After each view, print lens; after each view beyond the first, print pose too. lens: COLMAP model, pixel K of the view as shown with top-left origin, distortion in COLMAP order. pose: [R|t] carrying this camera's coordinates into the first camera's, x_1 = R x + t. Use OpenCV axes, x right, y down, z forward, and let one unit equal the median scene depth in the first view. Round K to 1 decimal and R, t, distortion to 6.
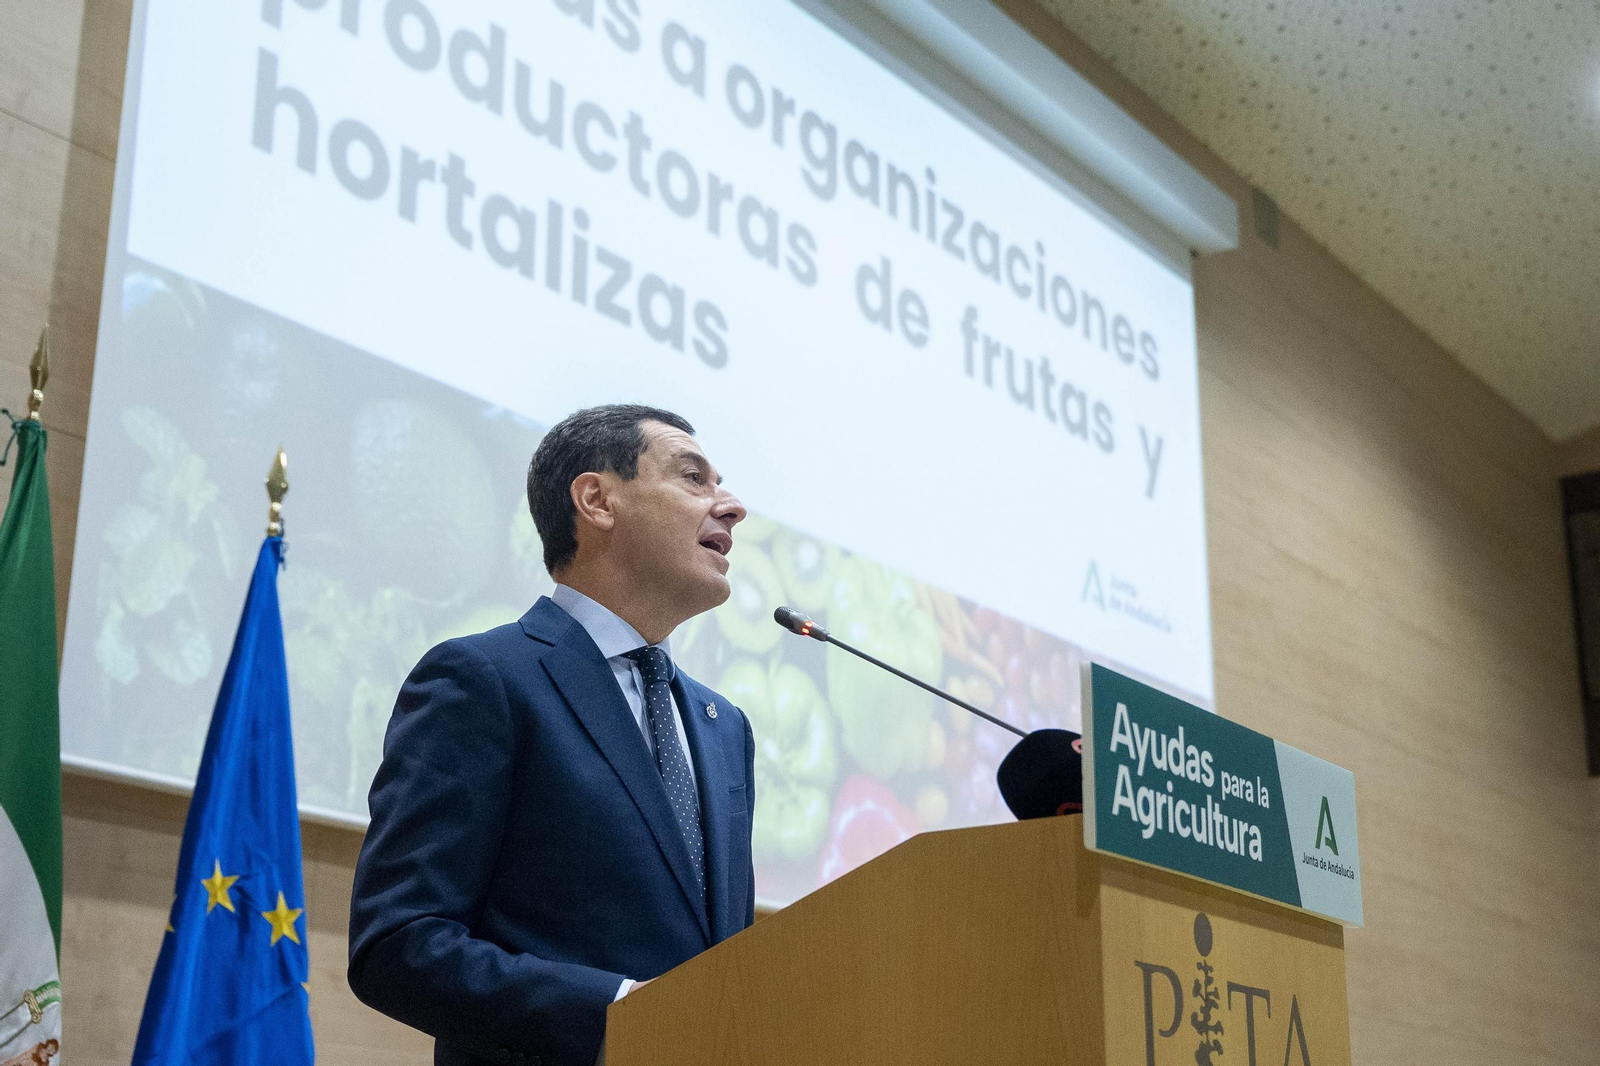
lens RADIAL K [[2308.0, 0, 792.9], [0, 2308.0, 558.2], [0, 0, 1]] dist [-0.035585, 0.000000]
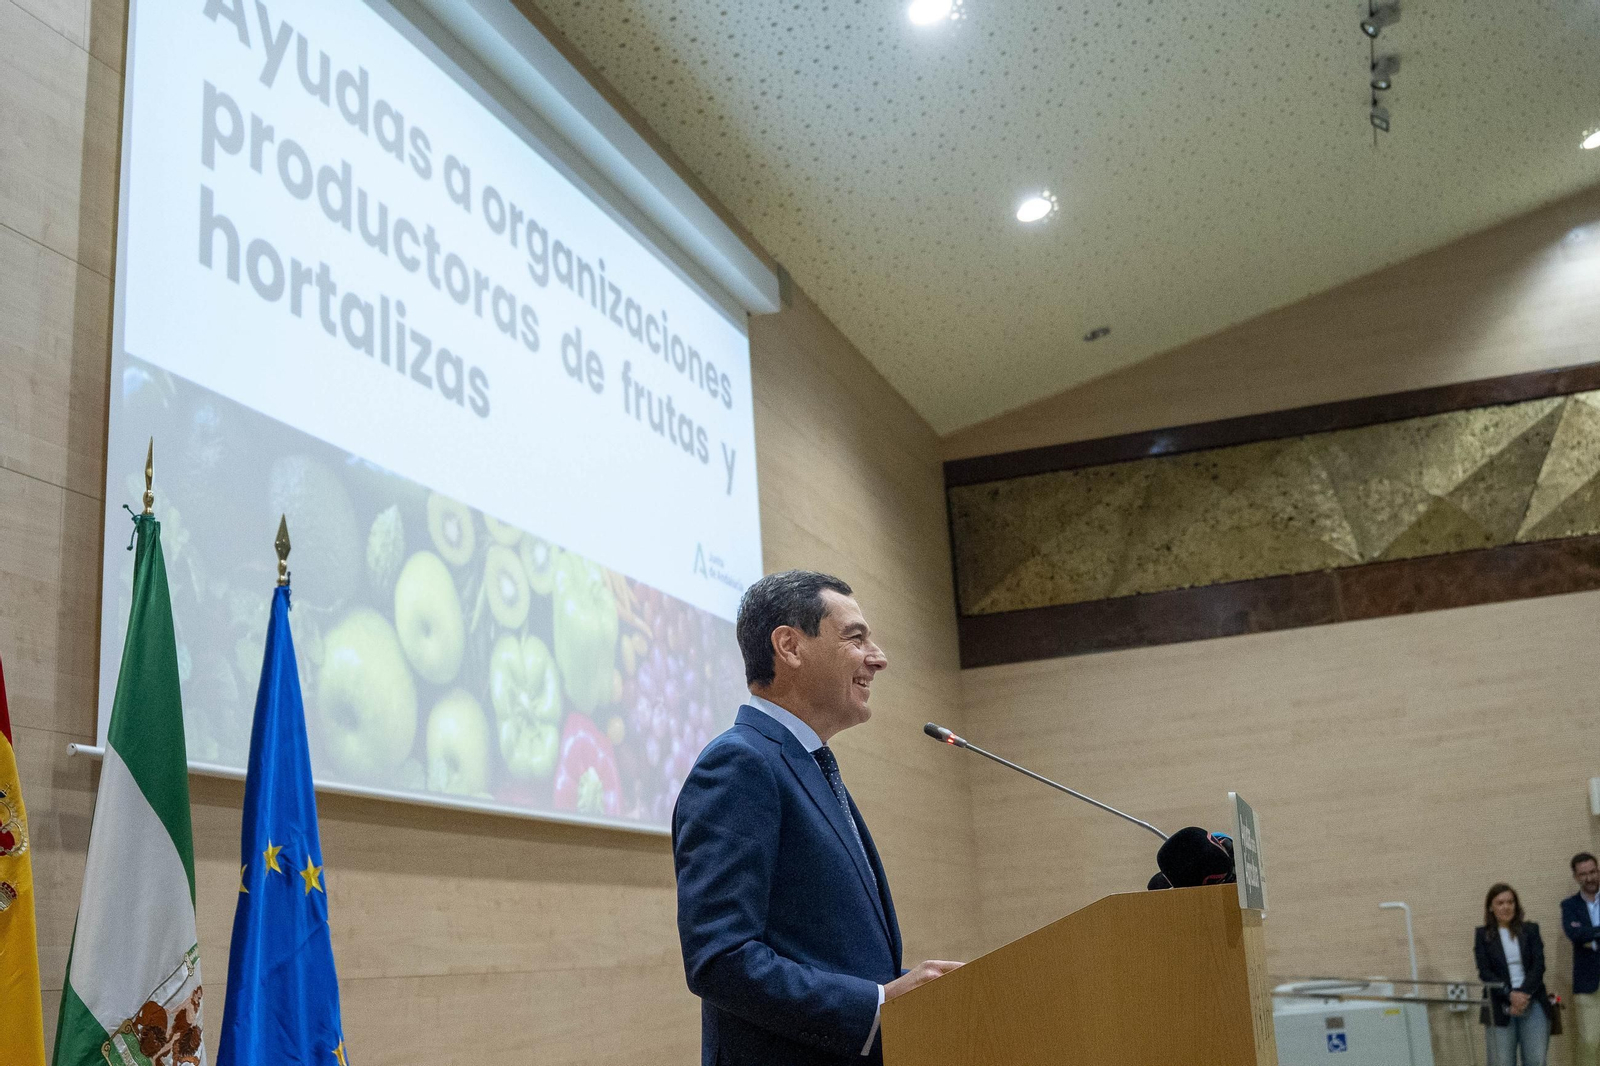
lens RADIAL K [[1737.2, 0, 825.0], [0, 1737.2, 557.1], [0, 0, 1]] dist [-0.108448, 0.000000]
pose [[0.949118, 0.004459, 0.314888, -0.179436], [-0.020750, 0.998612, 0.048401, -0.059886], [-0.314235, -0.052472, 0.947894, -0.027167]]
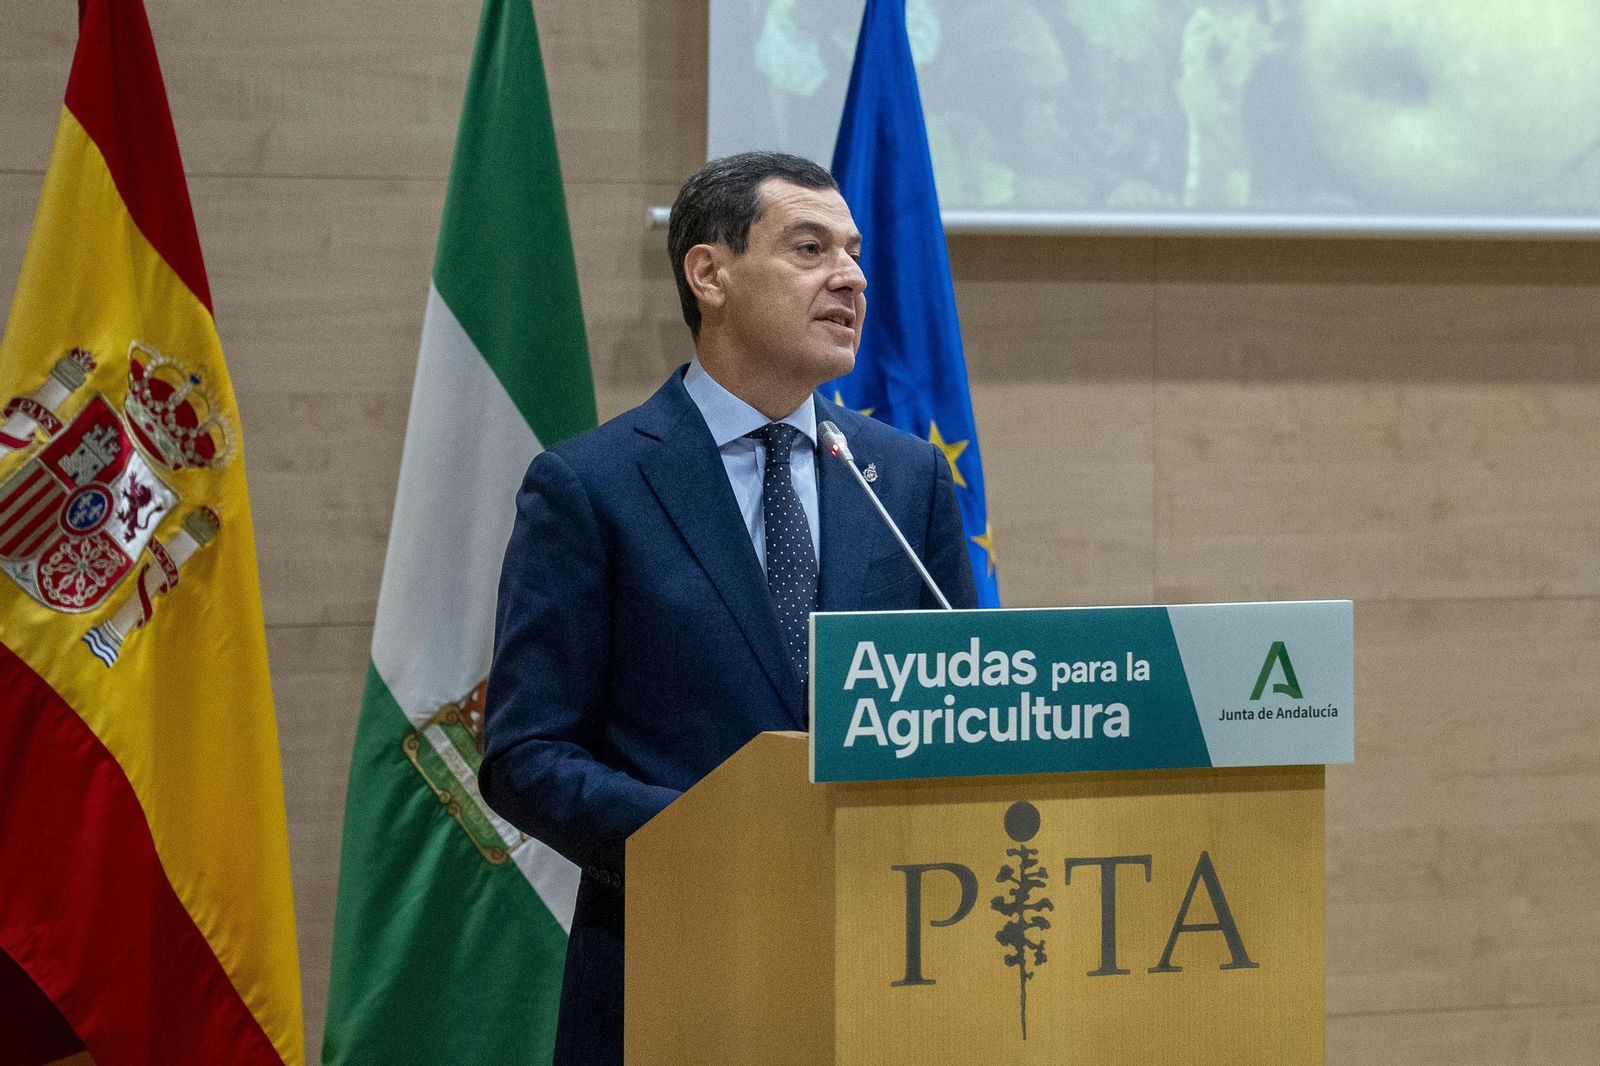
lens RADIAL K [[5639.7, 0, 886.2], [0, 5639.7, 579.2], [0, 0, 1]] dist [0.315881, 0.000000]
pose [[0.863788, 0.015582, -0.503615, 0.505042], [0.150007, 0.946245, 0.286565, -0.246280], [0.481008, -0.323077, 0.815017, -0.394840]]
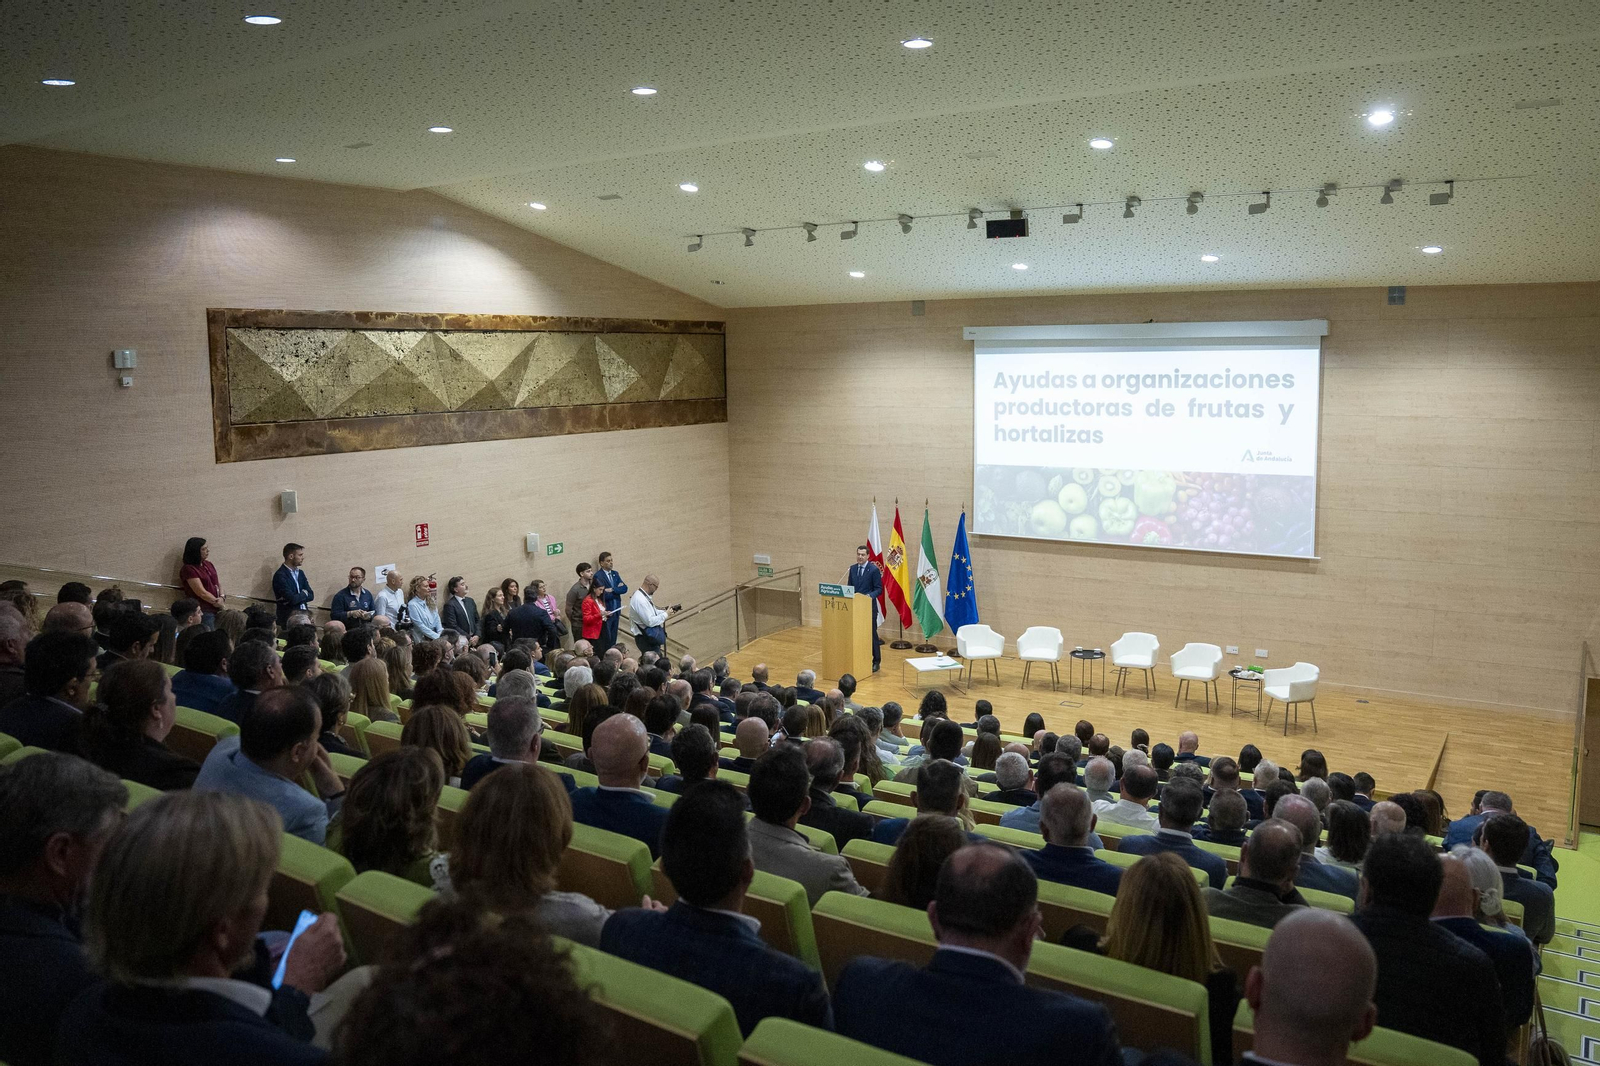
lens RADIAL K [[1282.7, 0, 802.4], [0, 1282.7, 523.2], [0, 0, 1]] dist [-0.072715, 0.001820]
pose [[0.031125, 0.127637, -0.991332, 3.161943], [0.306048, 0.942957, 0.131018, -0.552834], [0.951507, -0.307473, -0.009713, 0.367037]]
